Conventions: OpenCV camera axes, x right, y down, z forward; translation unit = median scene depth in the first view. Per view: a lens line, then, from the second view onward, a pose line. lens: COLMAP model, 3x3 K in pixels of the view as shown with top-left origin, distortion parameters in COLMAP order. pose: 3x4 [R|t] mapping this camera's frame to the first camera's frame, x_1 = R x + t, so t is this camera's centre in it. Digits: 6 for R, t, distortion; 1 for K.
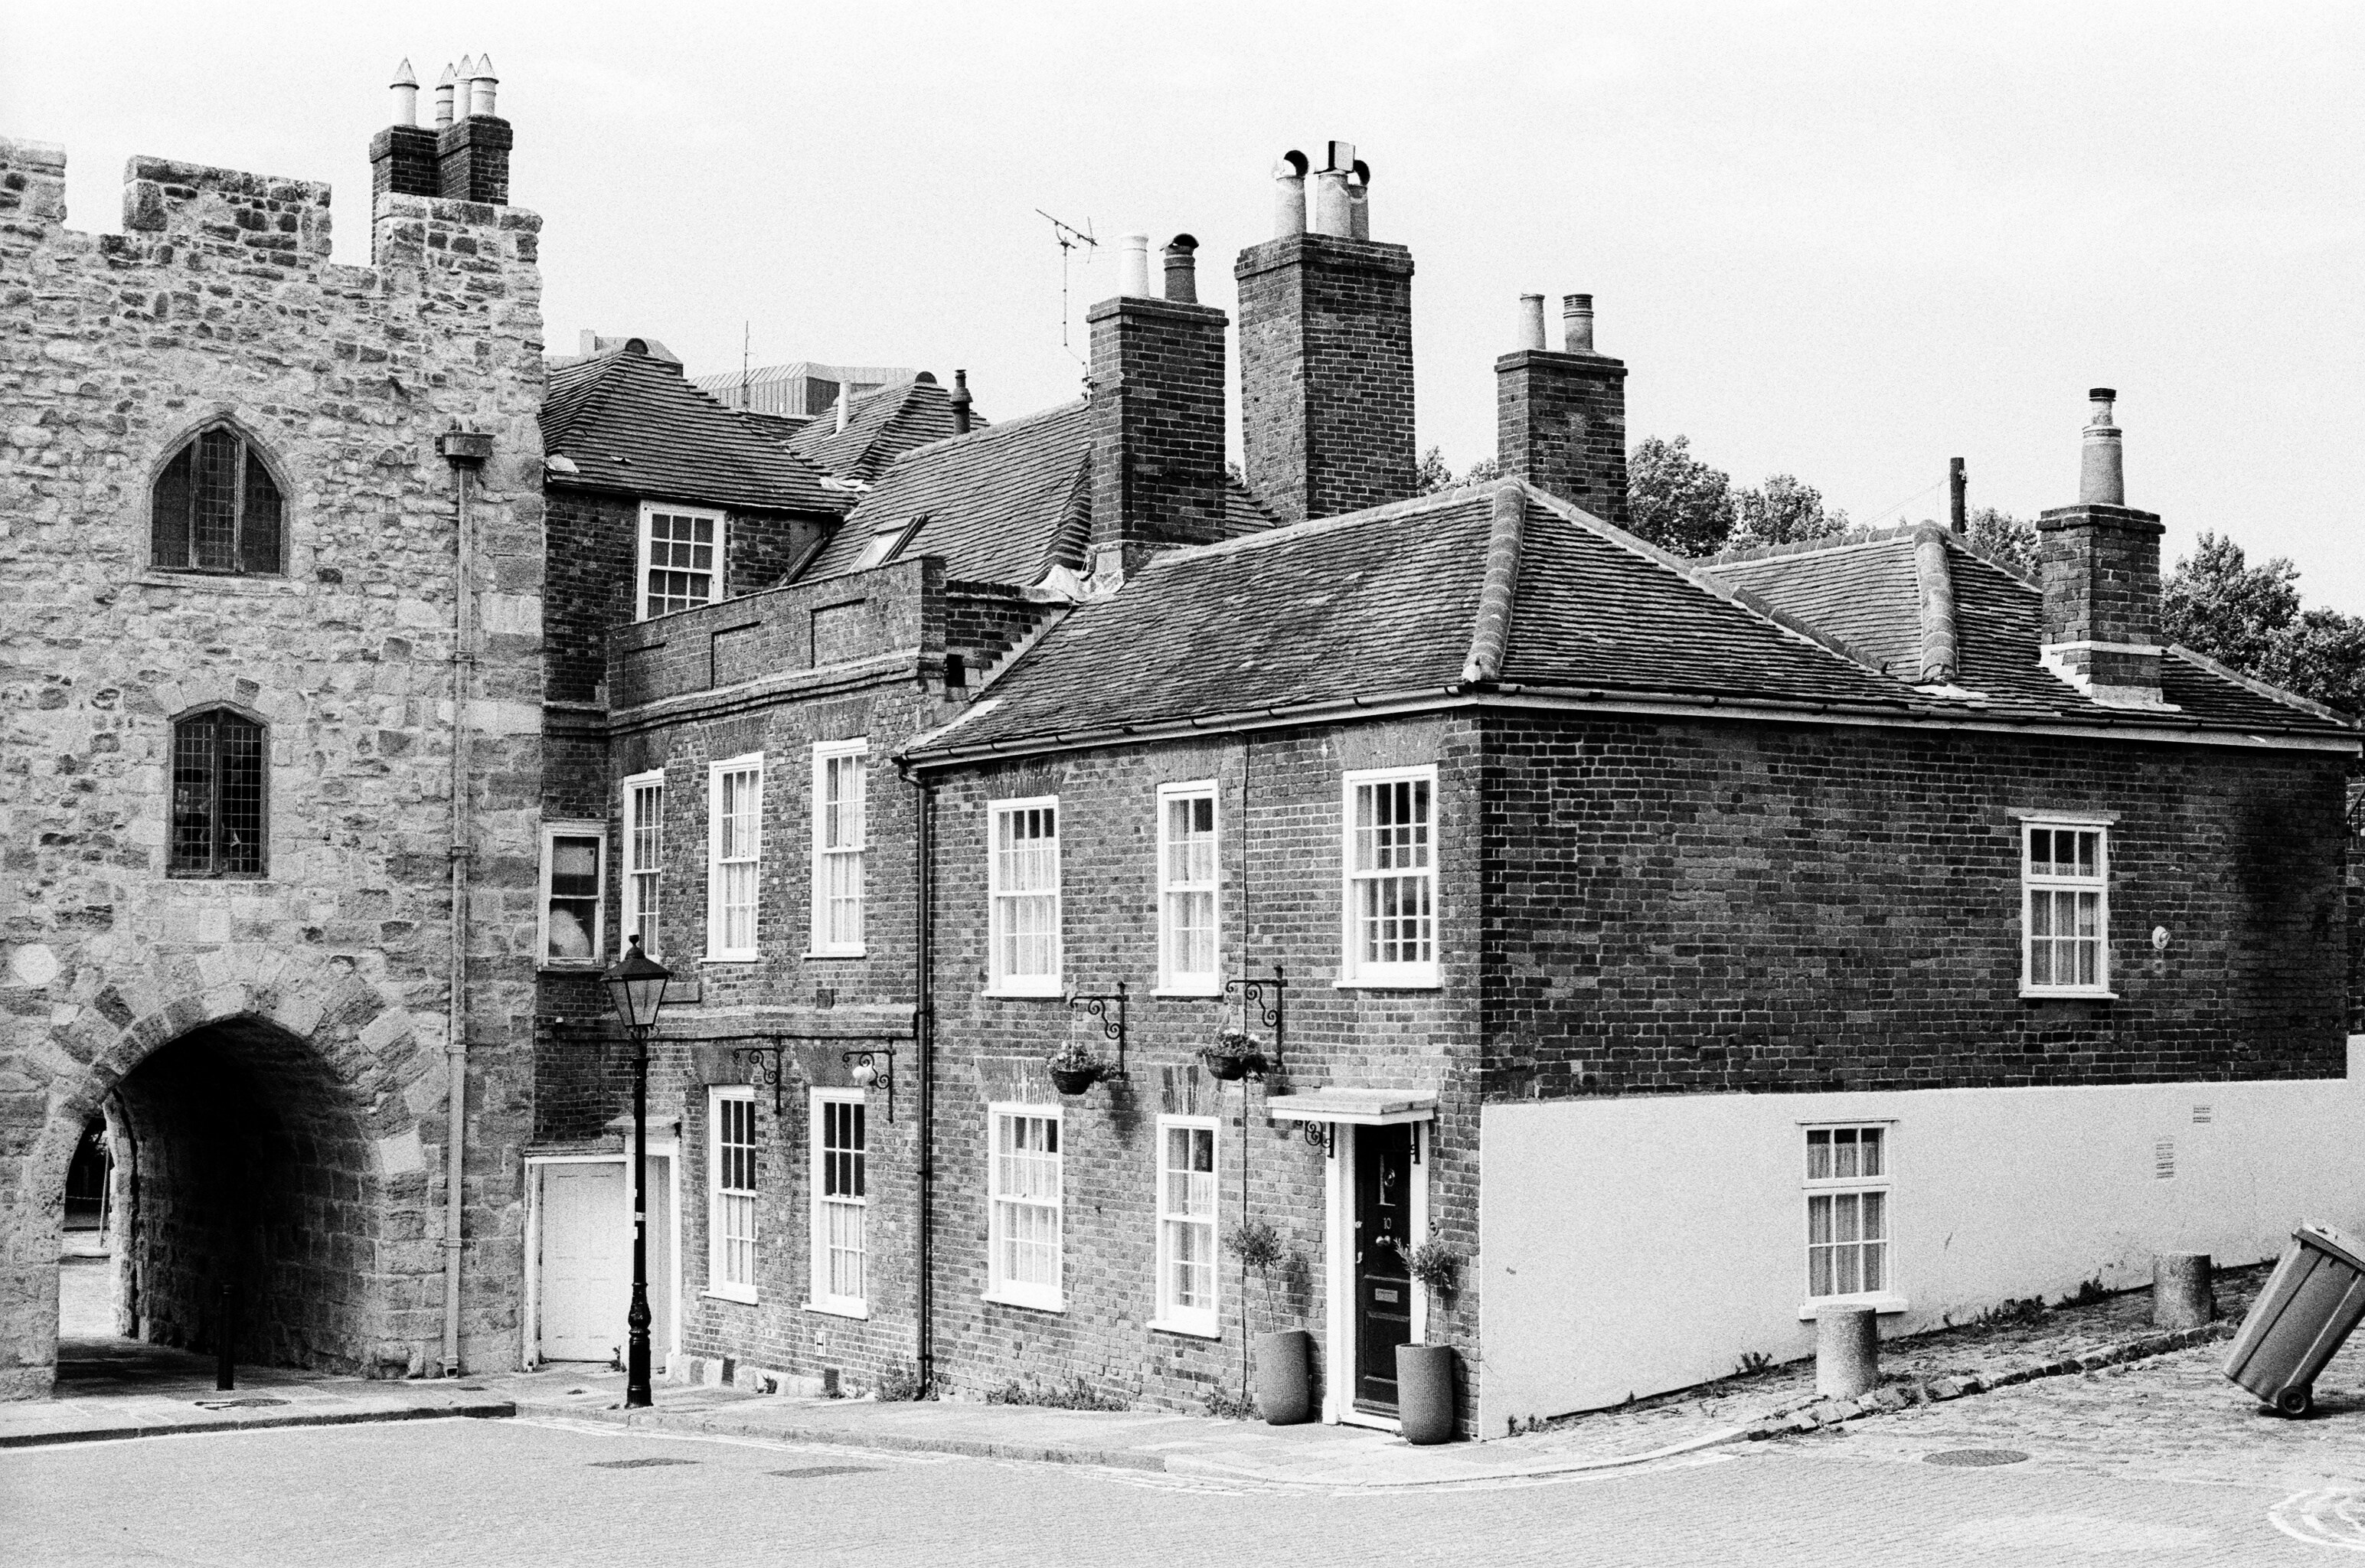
lens RADIAL K [[3400.4, 0, 1184.9], [0, 3400.4, 778.5], [0, 0, 1]] dist [0.013130, 0.000000]
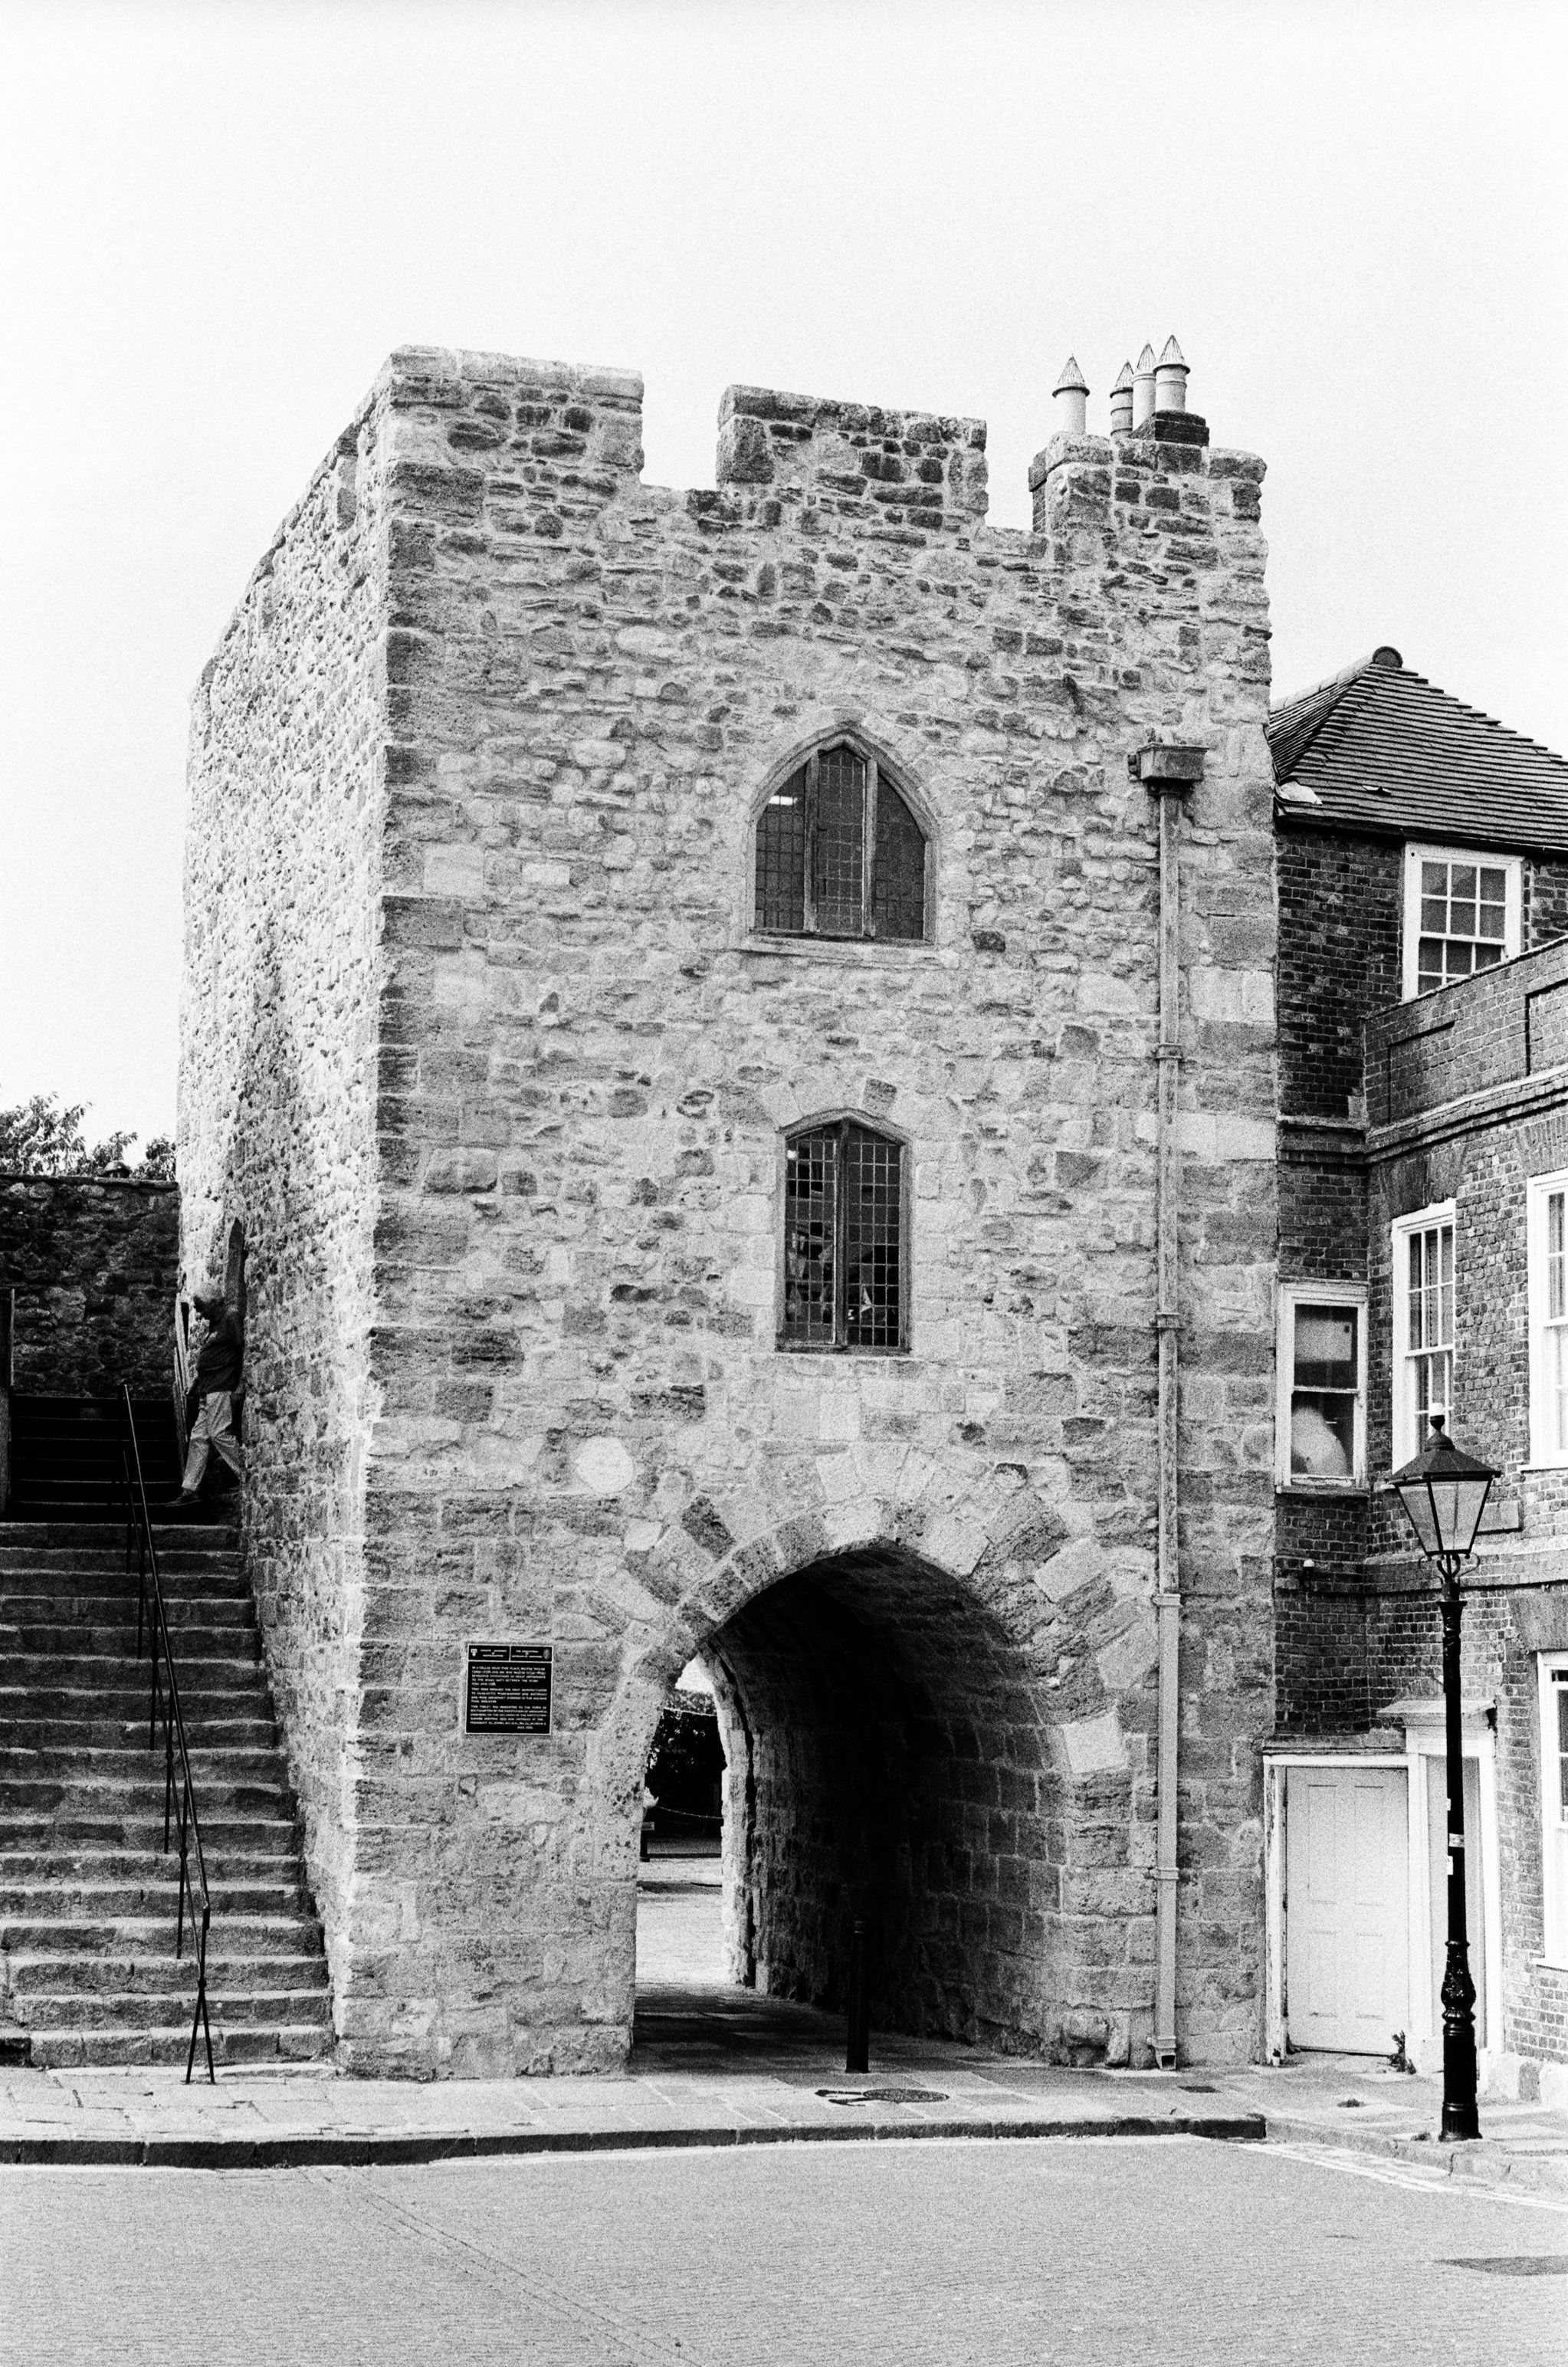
lens RADIAL K [[3402.9, 0, 778.1], [0, 3402.9, 1182.1], [0, 0, 1]] dist [0.013130, 0.000000]
pose [[0.954603, -0.026371, -0.296710, -0.079146], [0.004519, 0.997241, -0.074097, 0.045516], [0.297846, 0.069393, 0.952089, 0.294716]]
